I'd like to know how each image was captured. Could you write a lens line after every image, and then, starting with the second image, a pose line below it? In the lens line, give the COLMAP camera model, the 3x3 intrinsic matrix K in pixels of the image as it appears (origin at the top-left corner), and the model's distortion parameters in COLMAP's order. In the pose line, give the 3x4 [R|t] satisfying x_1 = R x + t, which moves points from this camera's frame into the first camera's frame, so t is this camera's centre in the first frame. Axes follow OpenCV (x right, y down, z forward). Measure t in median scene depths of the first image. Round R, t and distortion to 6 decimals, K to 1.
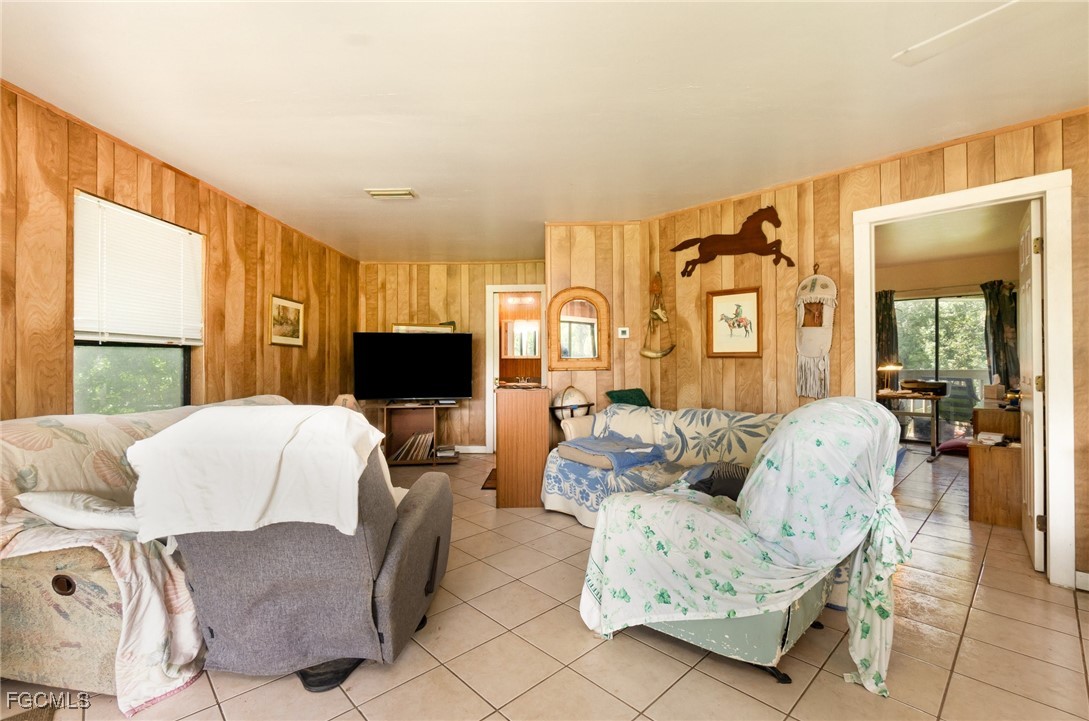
lens RADIAL K [[475.9, 0, 537.3], [0, 475.9, 359.4], [0, 0, 1]] dist [-0.003630, -0.000827]
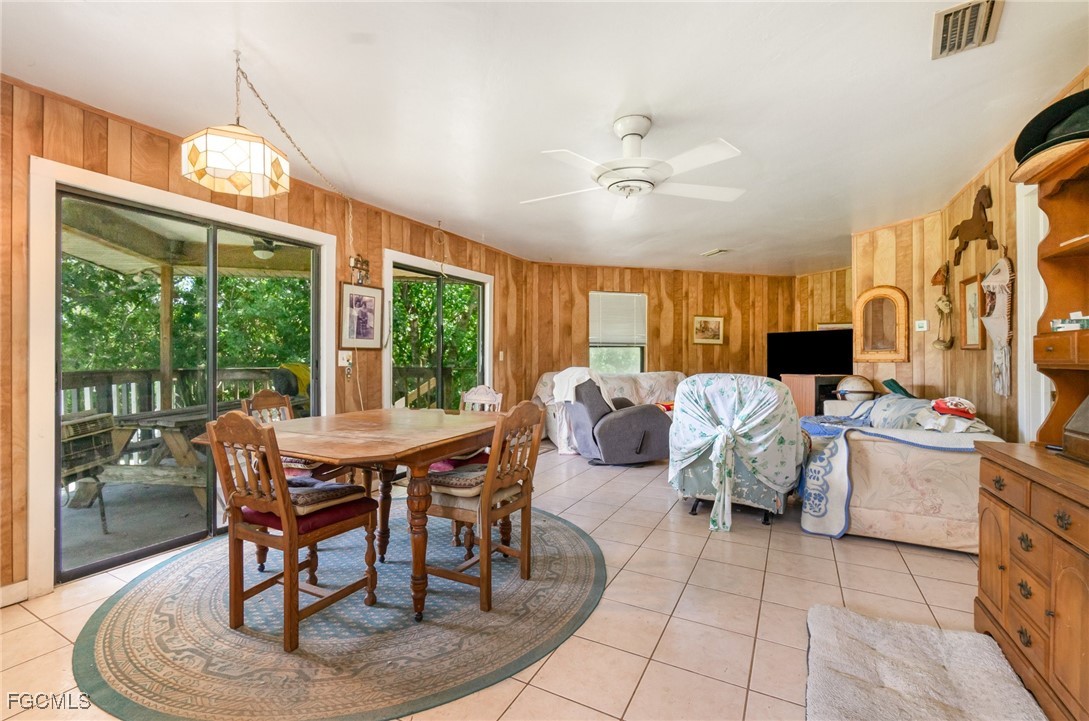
lens RADIAL K [[475.9, 0, 537.3], [0, 475.9, 359.4], [0, 0, 1]] dist [-0.003630, -0.000827]
pose [[0.318789, 0.011729, -0.947753, 0.876131], [0.001456, 0.999916, 0.012864, 0.001671], [0.947825, -0.005481, 0.318745, -0.097753]]
